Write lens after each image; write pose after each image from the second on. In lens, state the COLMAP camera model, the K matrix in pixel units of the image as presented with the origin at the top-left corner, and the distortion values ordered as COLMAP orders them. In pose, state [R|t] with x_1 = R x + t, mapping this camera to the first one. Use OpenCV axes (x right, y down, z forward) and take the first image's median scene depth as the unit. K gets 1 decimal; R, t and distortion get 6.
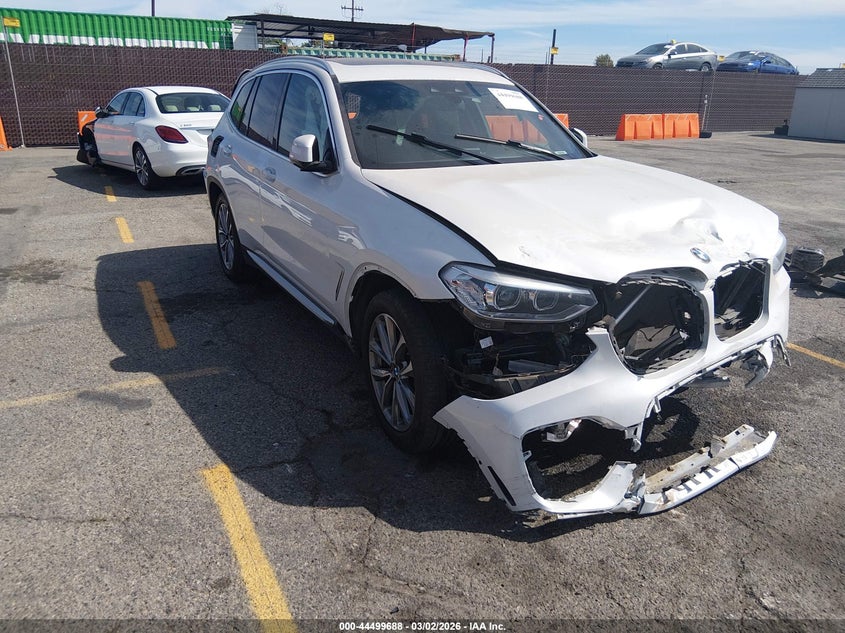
lens RADIAL K [[646.0, 0, 426.4], [0, 646.0, 313.7], [0, 0, 1]] dist [-0.011377, -0.001399]
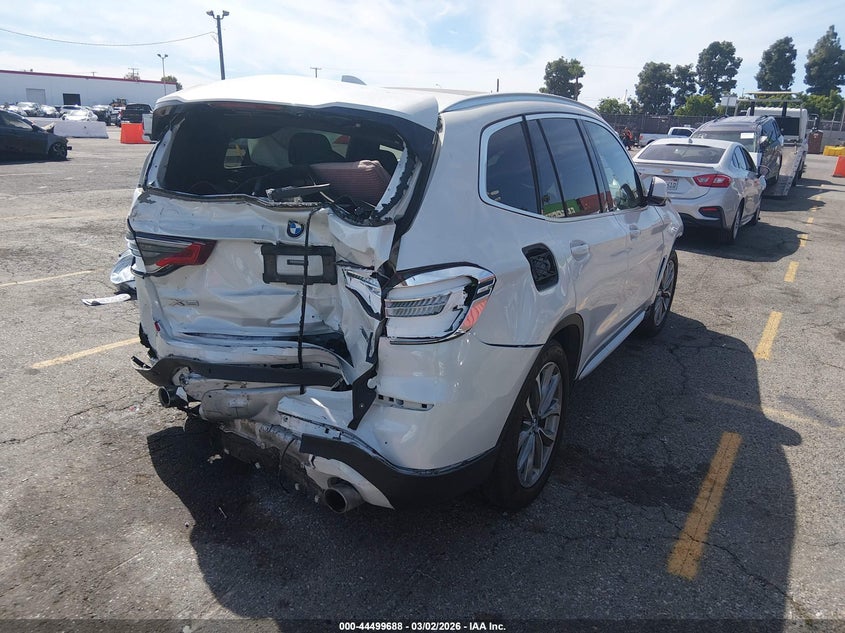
lens RADIAL K [[646.0, 0, 426.2], [0, 646.0, 318.1], [0, 0, 1]] dist [-0.011377, -0.001399]
pose [[-0.502457, -0.303447, 0.809603, -0.935996], [0.224065, 0.858696, 0.460907, -0.648449], [-0.835064, 0.412990, -0.363467, 1.753034]]
